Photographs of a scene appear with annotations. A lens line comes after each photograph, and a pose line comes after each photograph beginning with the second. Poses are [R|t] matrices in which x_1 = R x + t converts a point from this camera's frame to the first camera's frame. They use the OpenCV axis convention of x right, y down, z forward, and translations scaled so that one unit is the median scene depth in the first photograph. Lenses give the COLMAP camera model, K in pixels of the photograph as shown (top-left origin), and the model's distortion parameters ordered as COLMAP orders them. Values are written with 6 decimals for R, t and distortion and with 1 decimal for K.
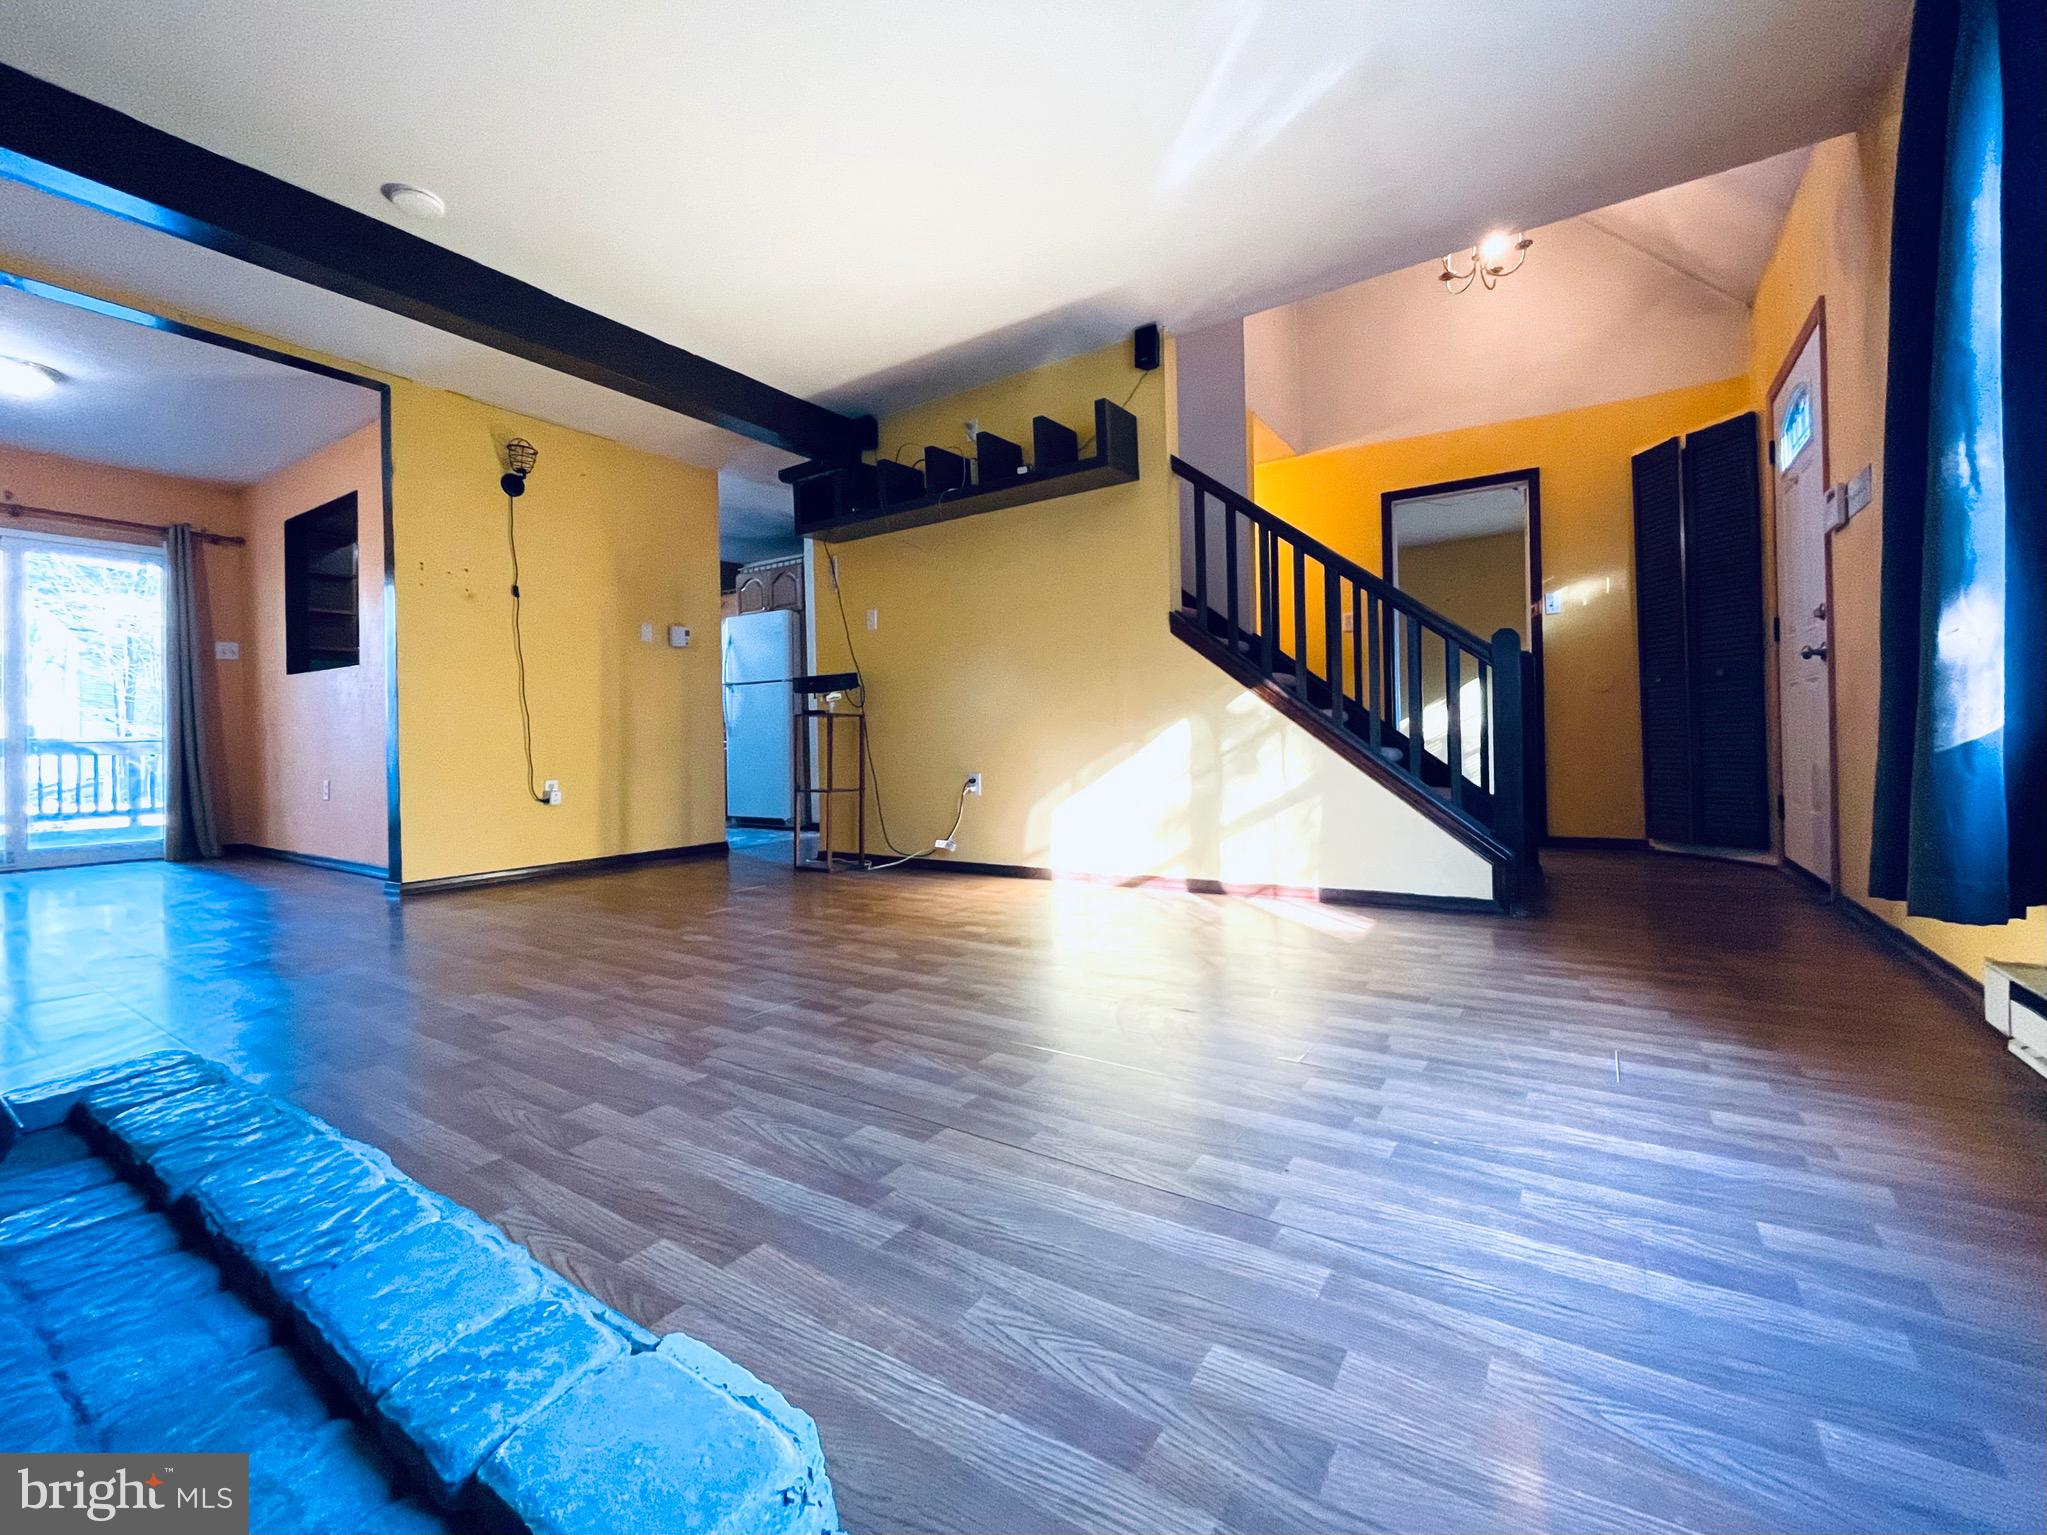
lens RADIAL K [[859.5, 0, 1020.9], [0, 859.5, 731.2], [0, 0, 1]] dist [0.001293, 0.000412]
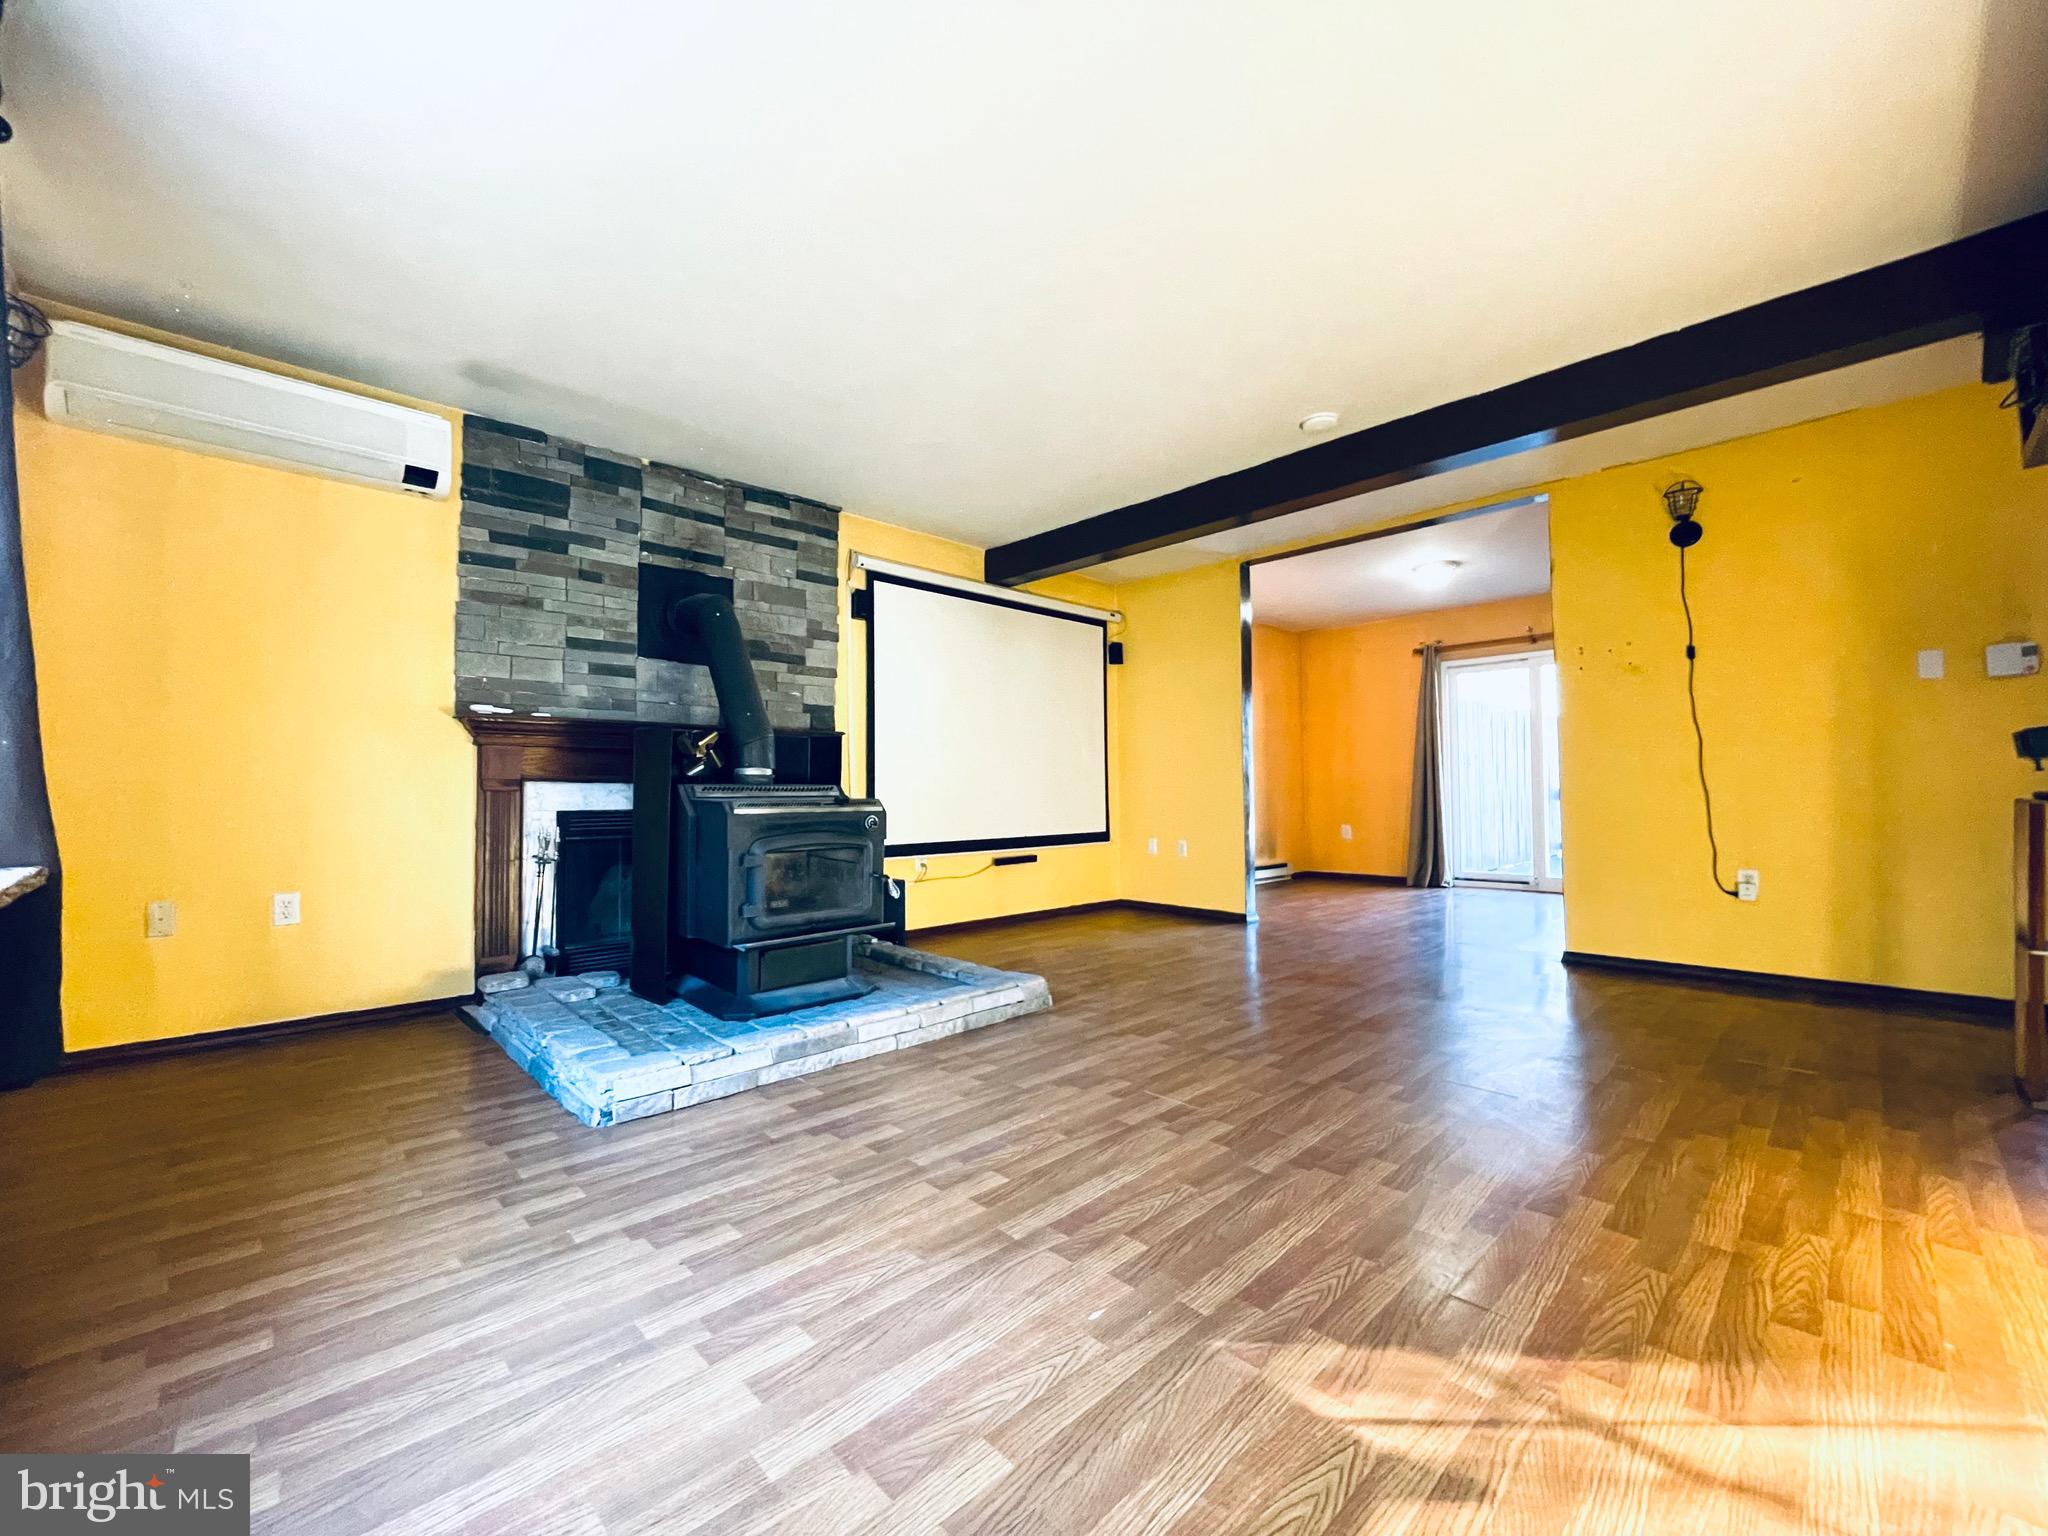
lens RADIAL K [[826.5, 0, 1021.3], [0, 826.5, 772.3], [0, 0, 1]] dist [-0.002207, -0.000025]
pose [[-0.215947, -0.002557, -0.976402, 1.200730], [0.026157, 0.999623, -0.008403, -0.151953], [0.976055, -0.027355, -0.215798, 1.545266]]
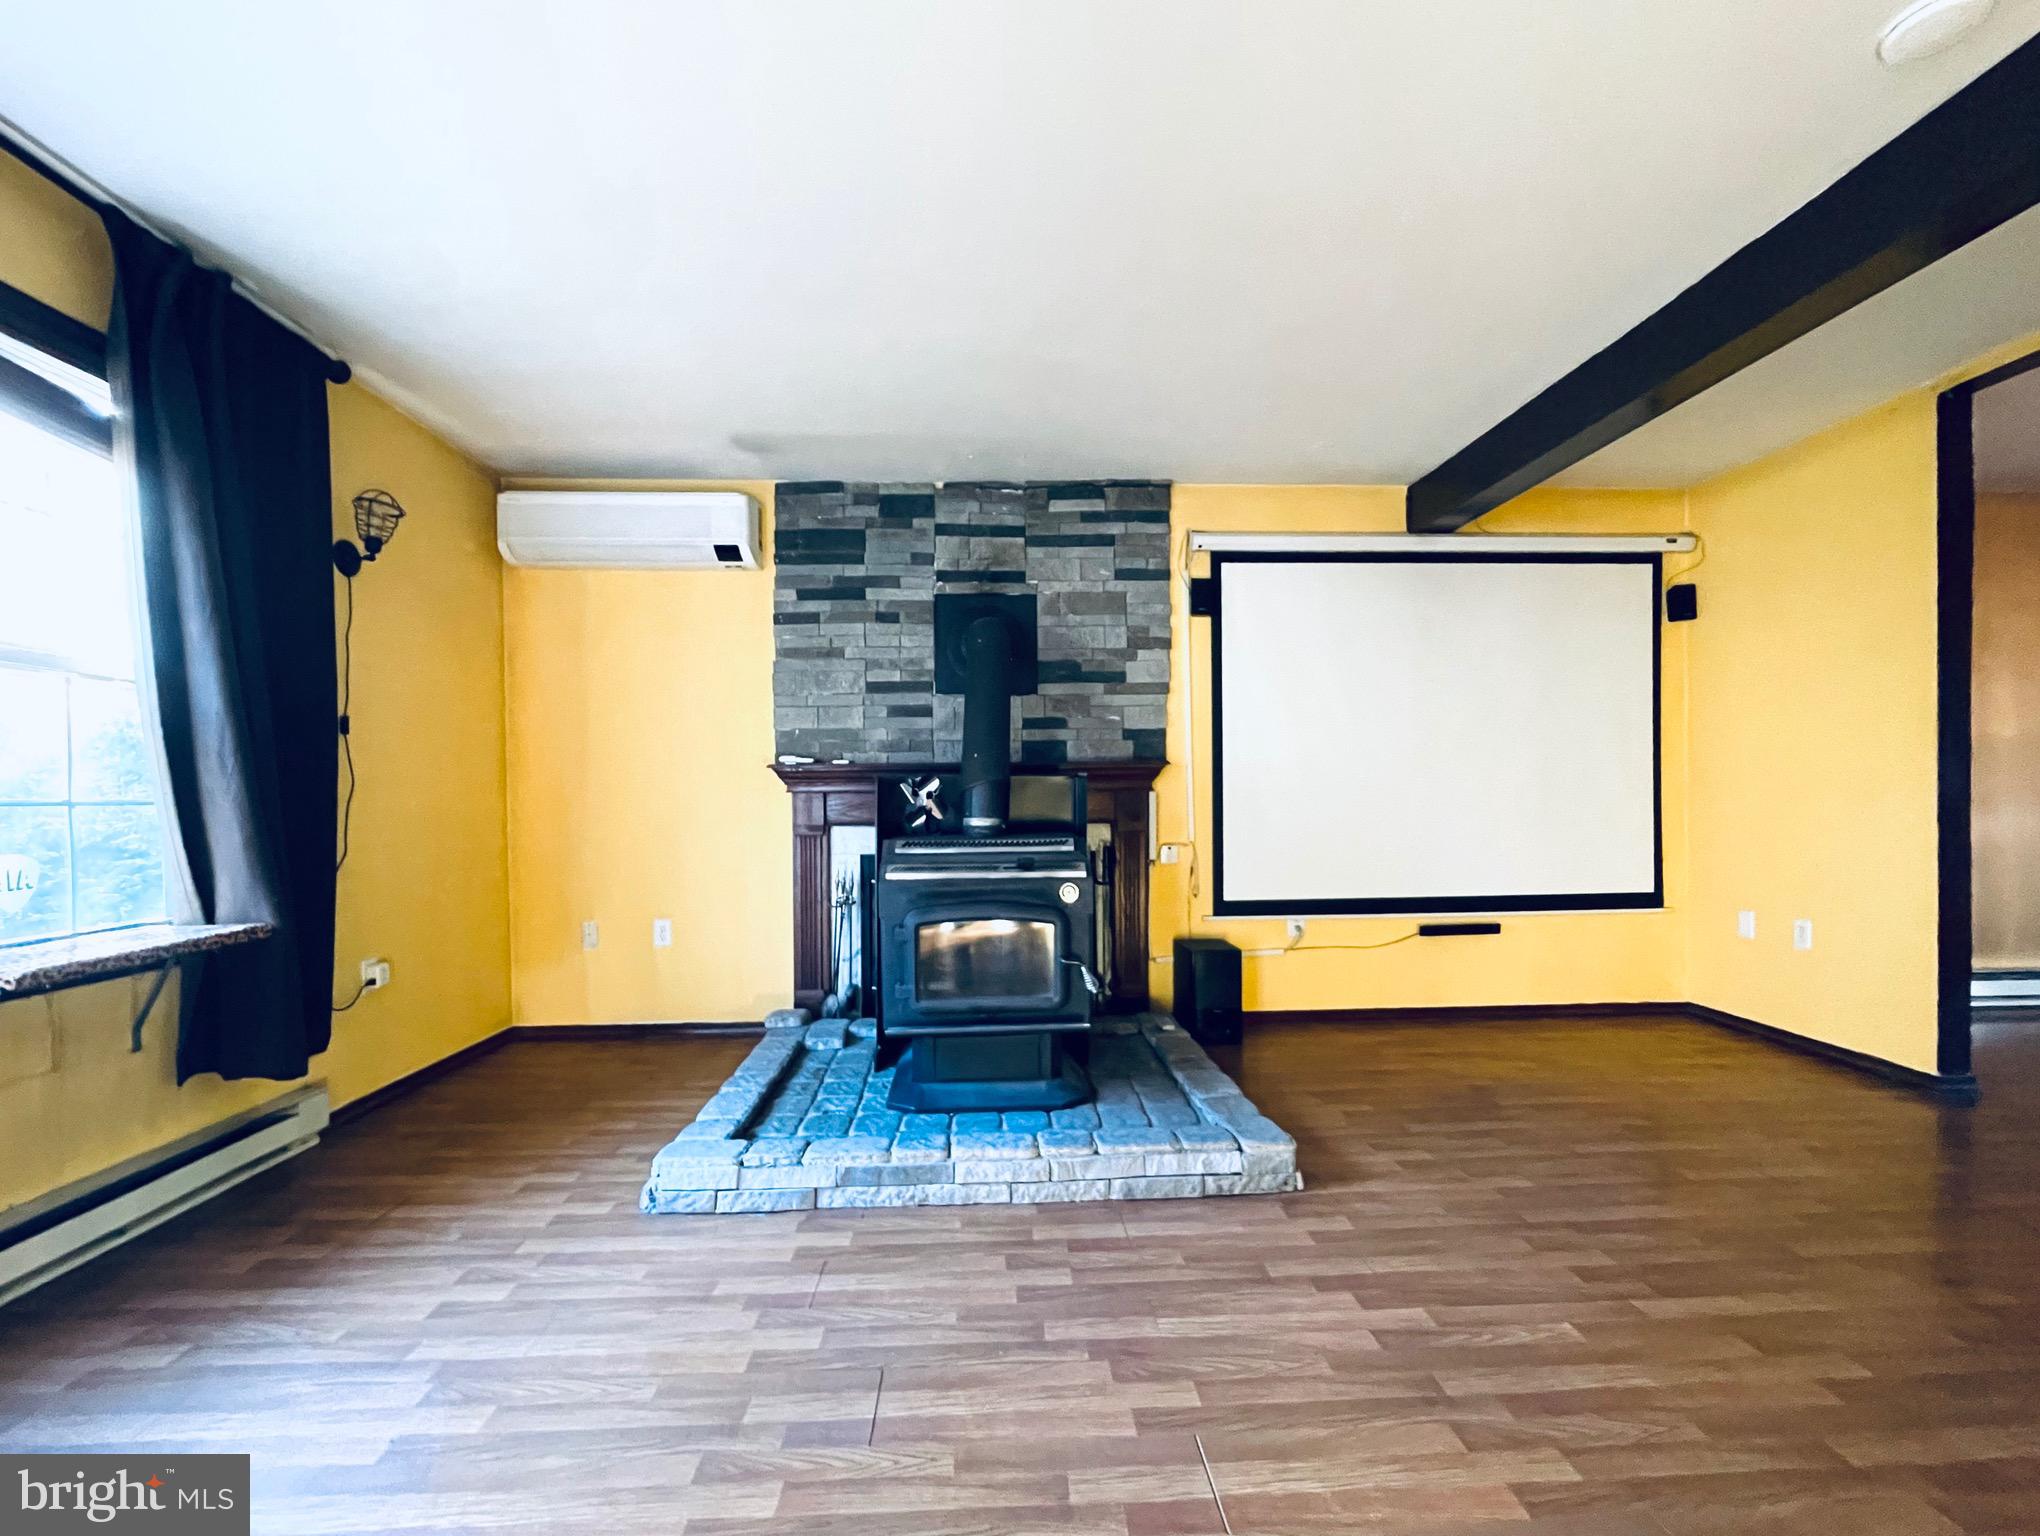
lens RADIAL K [[866.1, 0, 1022.4], [0, 866.1, 813.0], [0, 0, 1]] dist [-0.001981, -0.000467]
pose [[-0.806208, 0.037220, -0.590460, 0.245709], [0.035623, 0.999262, 0.014350, -0.240687], [0.590558, -0.009465, -0.806939, 2.084639]]
